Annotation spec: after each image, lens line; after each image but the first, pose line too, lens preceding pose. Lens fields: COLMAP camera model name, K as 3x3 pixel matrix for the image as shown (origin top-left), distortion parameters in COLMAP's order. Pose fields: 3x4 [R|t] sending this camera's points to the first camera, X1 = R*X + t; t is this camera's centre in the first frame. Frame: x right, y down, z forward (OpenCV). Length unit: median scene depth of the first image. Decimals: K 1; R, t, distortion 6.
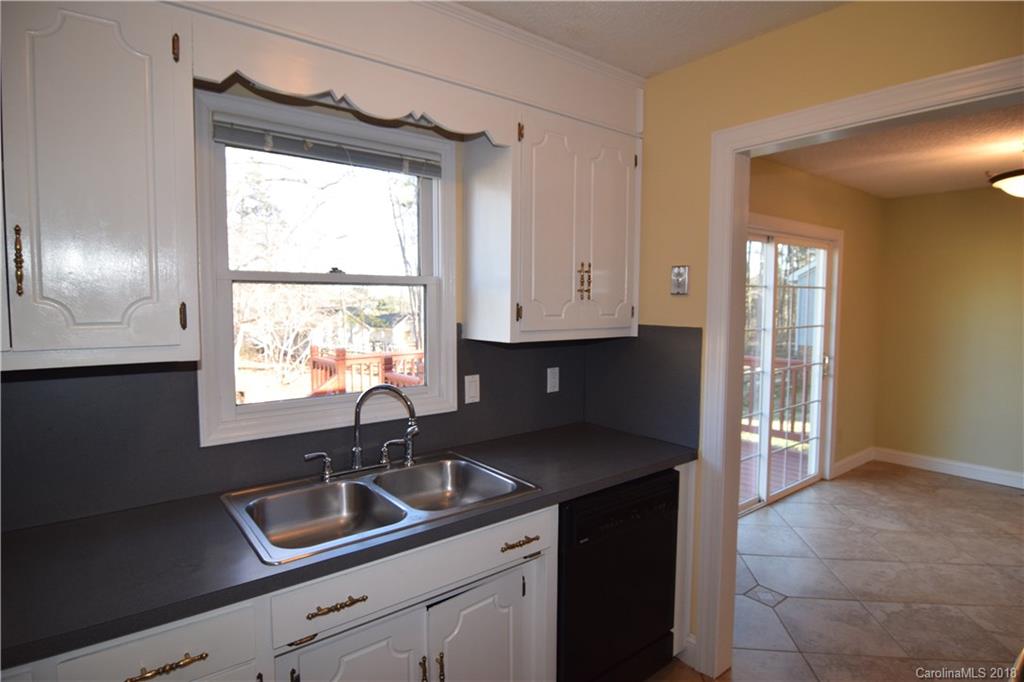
lens RADIAL K [[545.7, 0, 510.7], [0, 545.7, 343.1], [0, 0, 1]] dist [-0.016057, -0.006091]
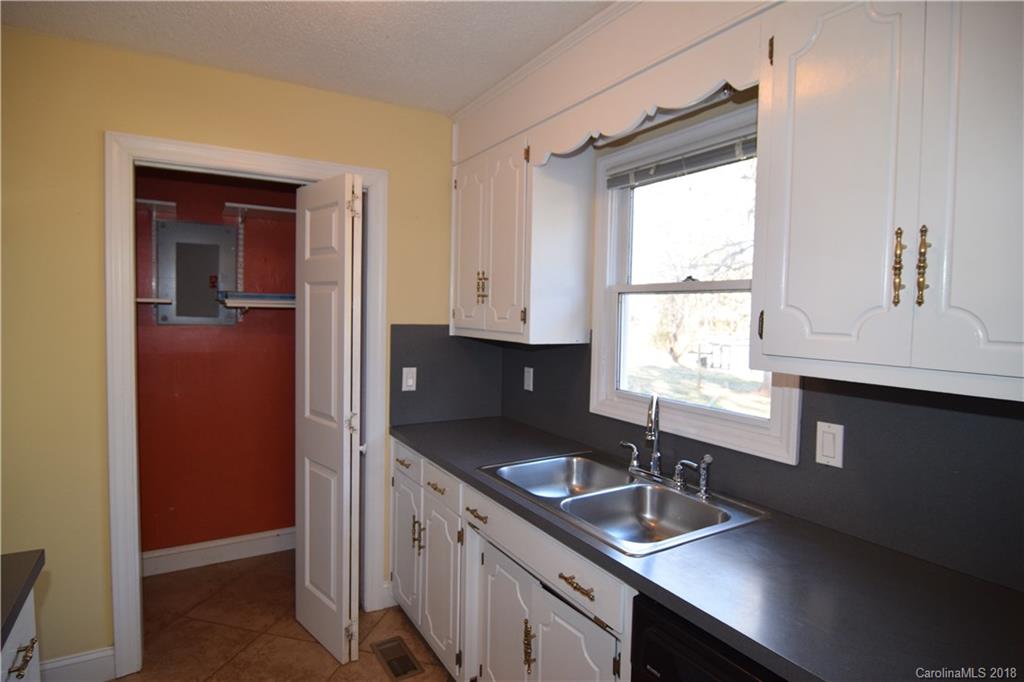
lens RADIAL K [[545.7, 0, 507.0], [0, 545.7, 336.1], [0, 0, 1]] dist [-0.016057, -0.006091]
pose [[-0.106292, 0.054725, -0.992828, 0.715357], [-0.086499, 0.994190, 0.064061, -0.063025], [0.990565, 0.092688, -0.100941, 0.773690]]
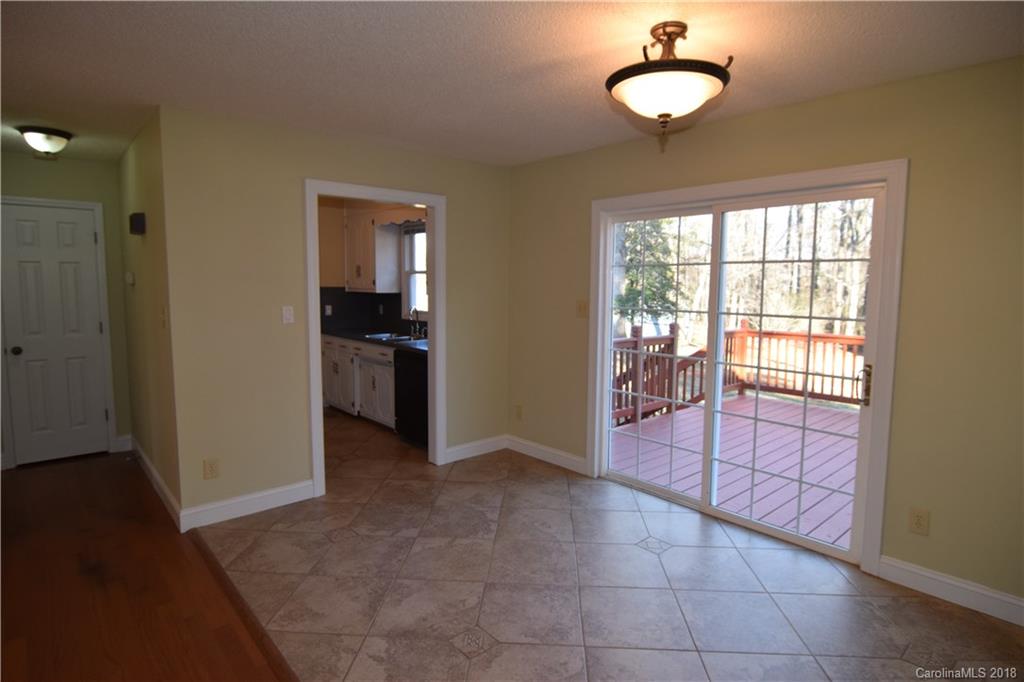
lens RADIAL K [[545.7, 0, 509.2], [0, 545.7, 340.2], [0, 0, 1]] dist [-0.016057, -0.006091]
pose [[0.077861, 0.117126, -0.990060, 2.741466], [-0.079104, 0.990670, 0.110977, -0.115263], [0.993821, 0.069677, 0.086400, 1.210212]]
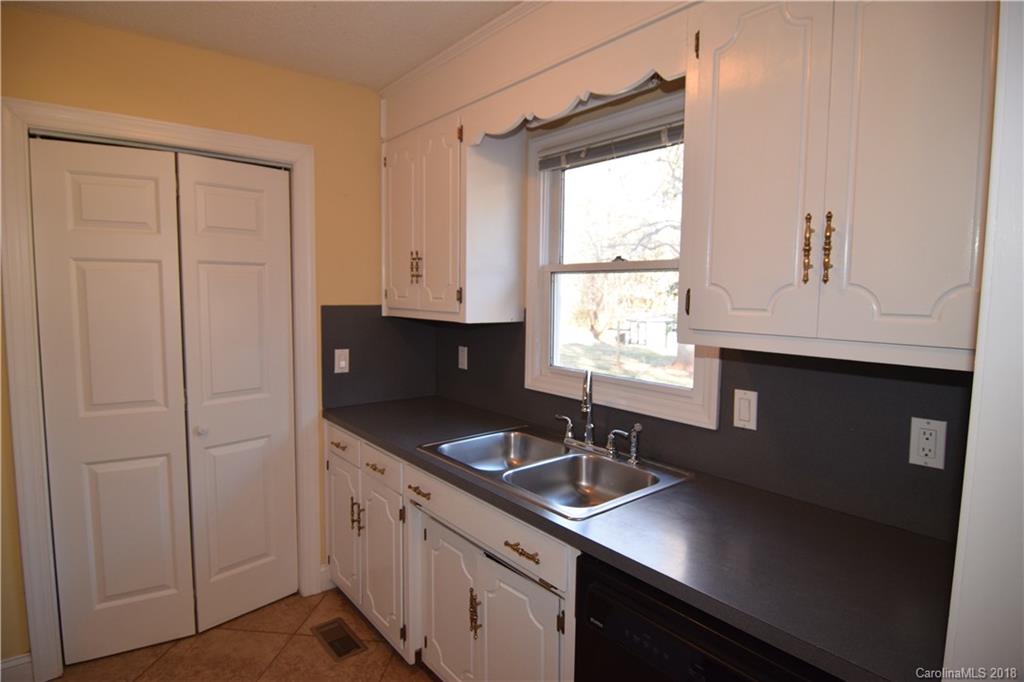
lens RADIAL K [[545.7, 0, 507.0], [0, 545.7, 337.0], [0, 0, 1]] dist [-0.016057, -0.006091]
pose [[0.034421, 0.094398, -0.994939, 0.736210], [-0.080269, 0.992574, 0.091397, -0.061424], [0.996179, 0.076717, 0.041742, 0.747402]]
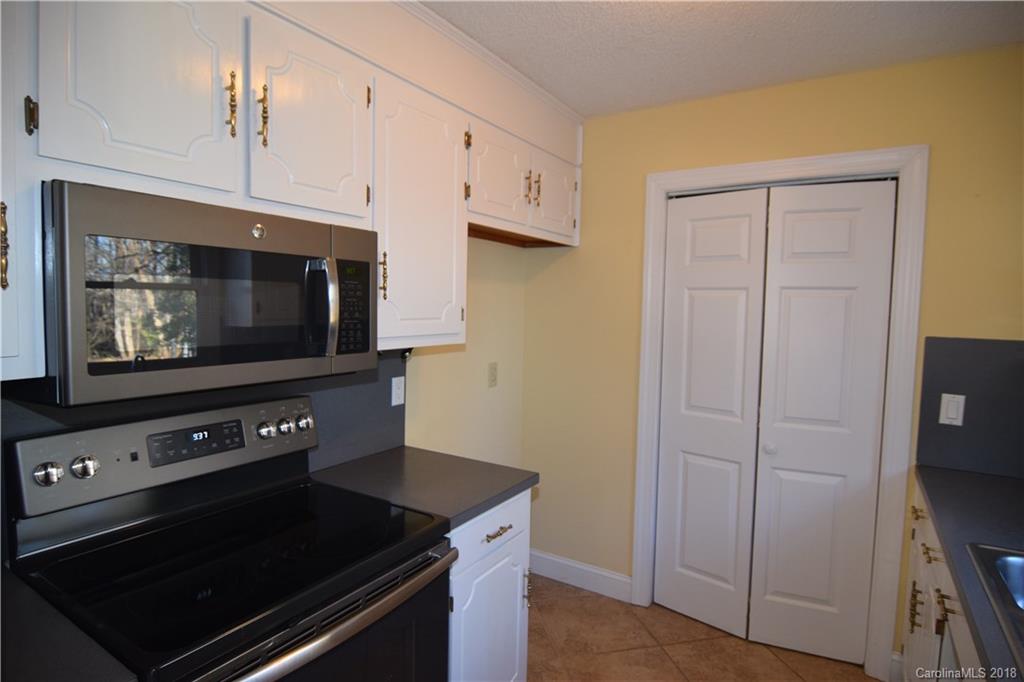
lens RADIAL K [[545.7, 0, 513.9], [0, 545.7, 338.2], [0, 0, 1]] dist [-0.016057, -0.006091]
pose [[-0.933590, 0.011981, -0.358143, 0.533408], [-0.037401, 0.990724, 0.130638, -0.086730], [0.356386, 0.135357, -0.924482, 1.047792]]
